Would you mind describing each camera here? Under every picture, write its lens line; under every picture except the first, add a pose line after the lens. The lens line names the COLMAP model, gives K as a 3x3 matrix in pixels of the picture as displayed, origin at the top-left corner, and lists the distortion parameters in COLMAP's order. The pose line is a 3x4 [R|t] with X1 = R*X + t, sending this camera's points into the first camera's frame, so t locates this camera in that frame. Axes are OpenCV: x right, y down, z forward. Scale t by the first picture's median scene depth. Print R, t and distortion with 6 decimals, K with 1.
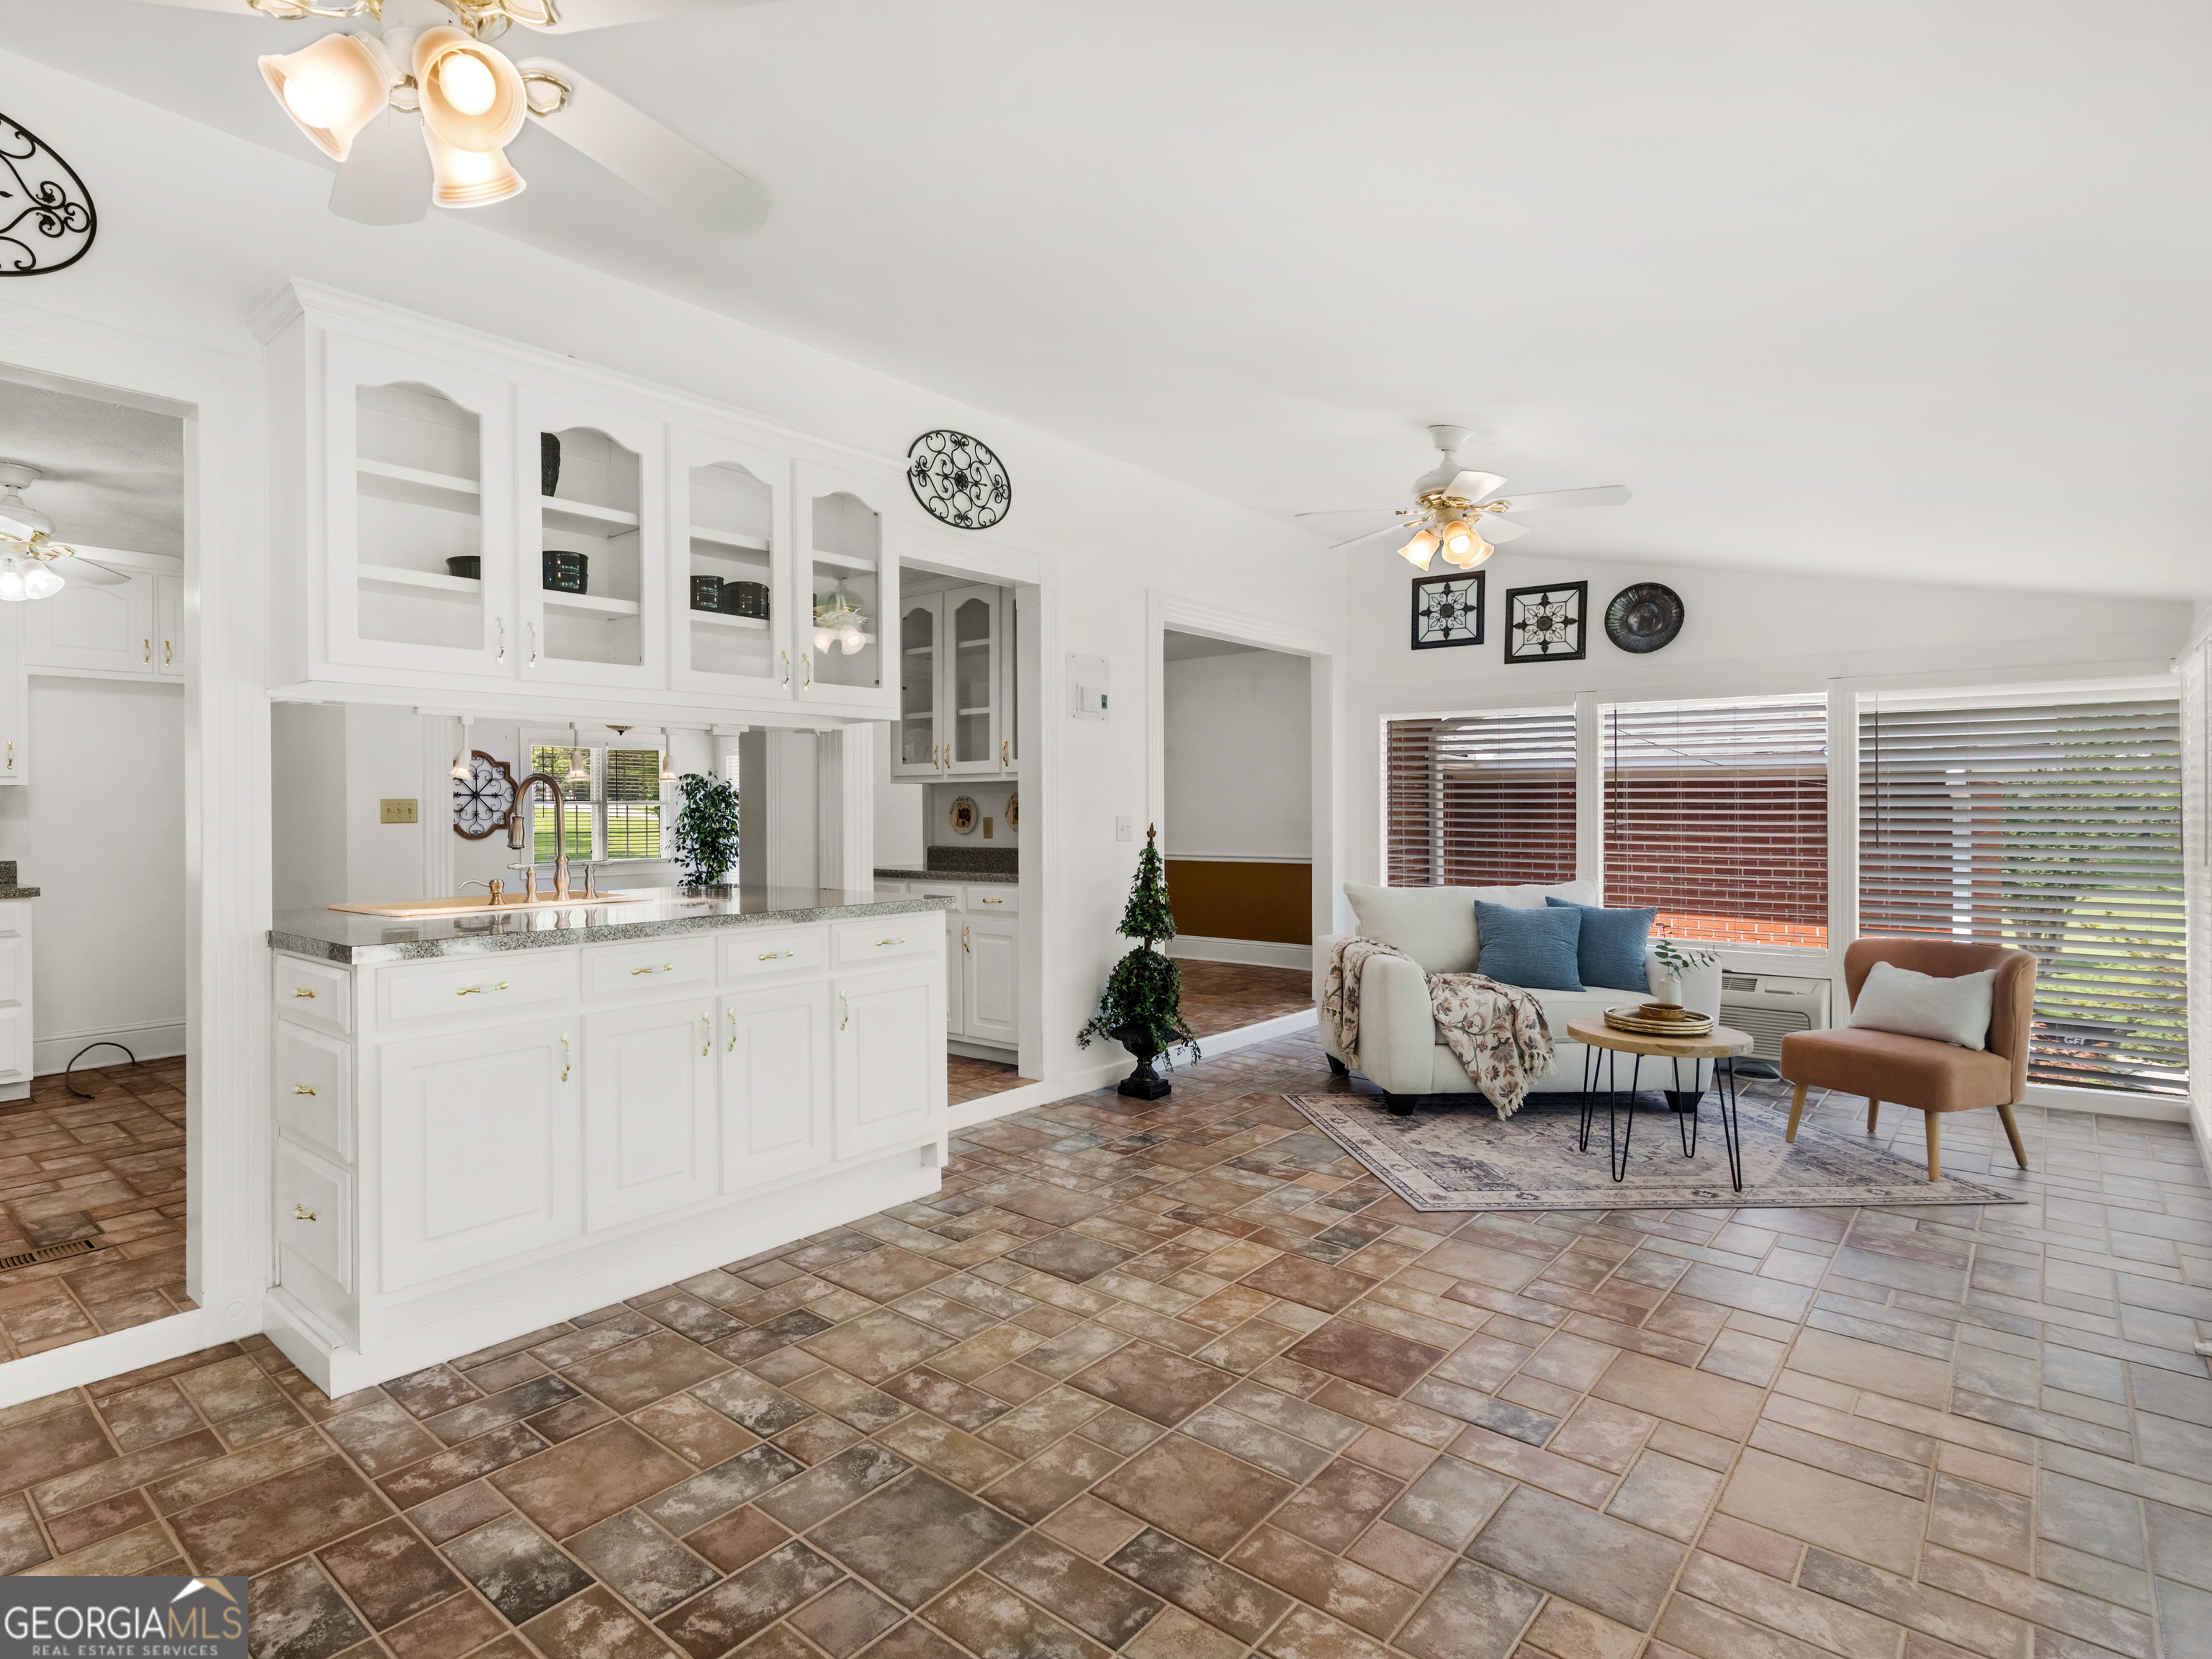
lens RADIAL K [[1145.1, 0, 1112.2], [0, 1145.1, 817.1], [0, 0, 1]] dist [0.007032, 0.001017]
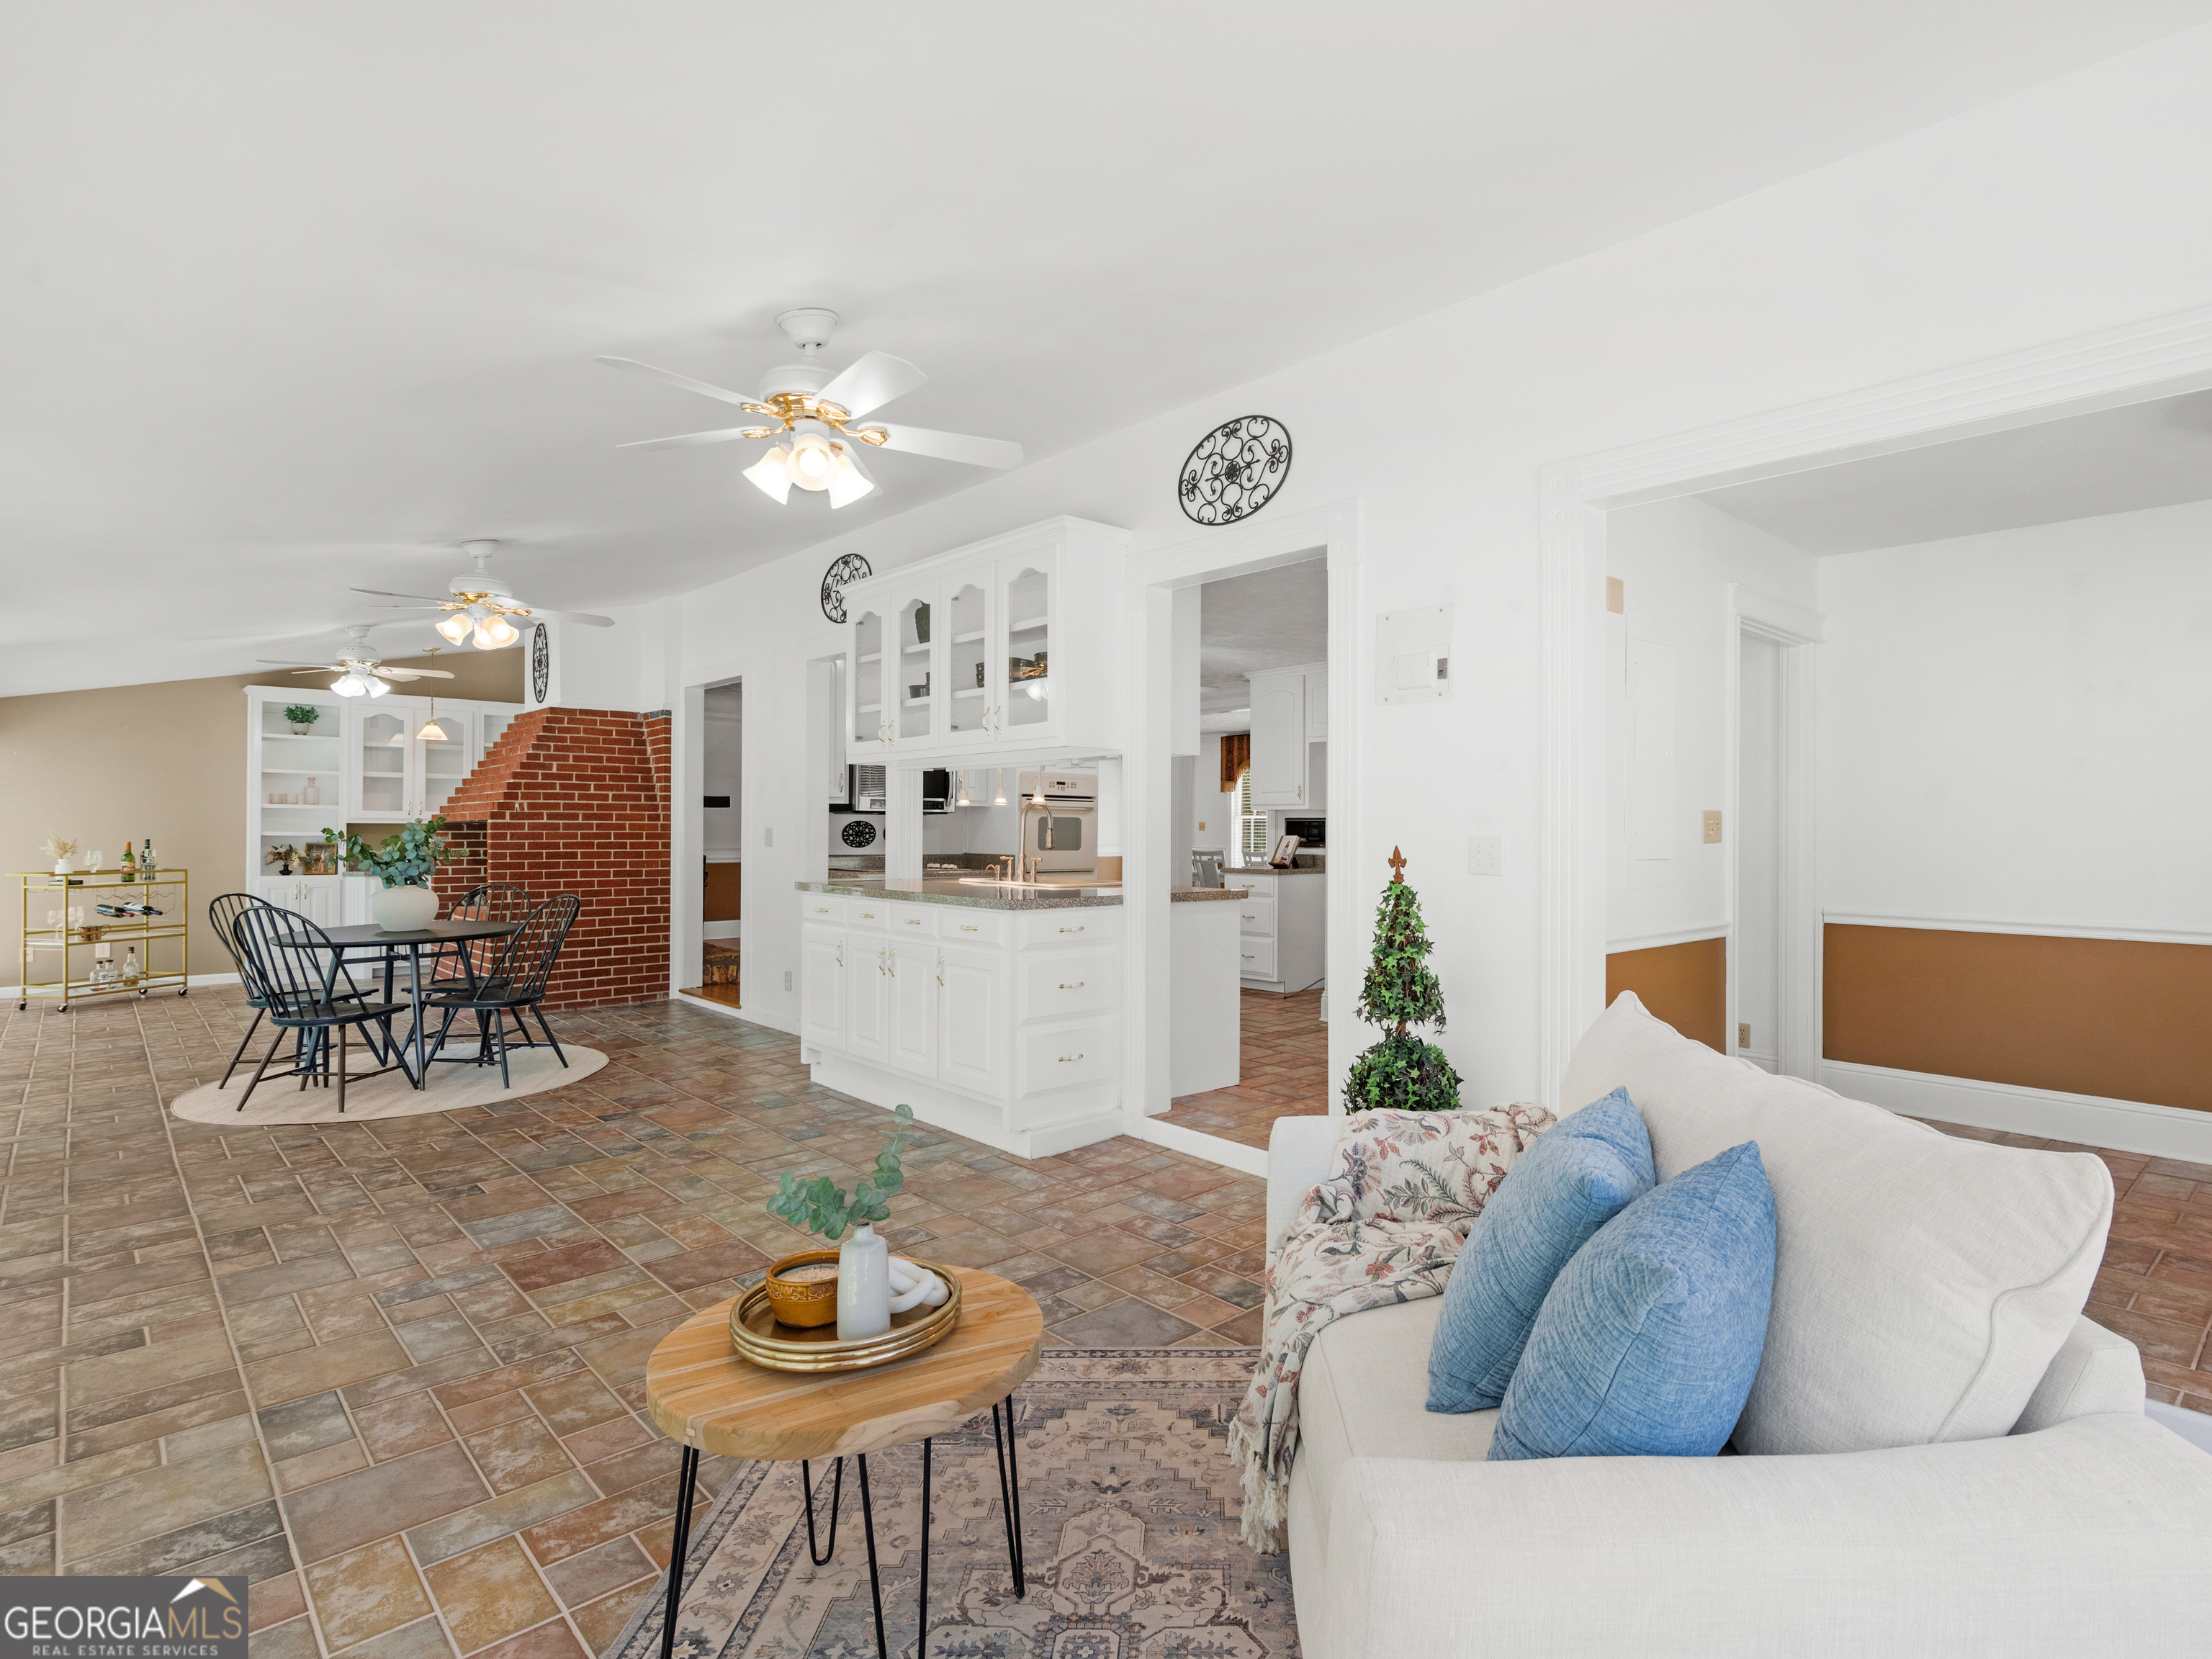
lens RADIAL K [[1145.1, 0, 1112.2], [0, 1145.1, 817.1], [0, 0, 1]] dist [0.007032, 0.001017]
pose [[-0.148414, -0.004899, -0.988913, 1.092650], [-0.011448, 0.999929, -0.003236, -0.011001], [0.988859, 0.010841, -0.148460, 1.419217]]
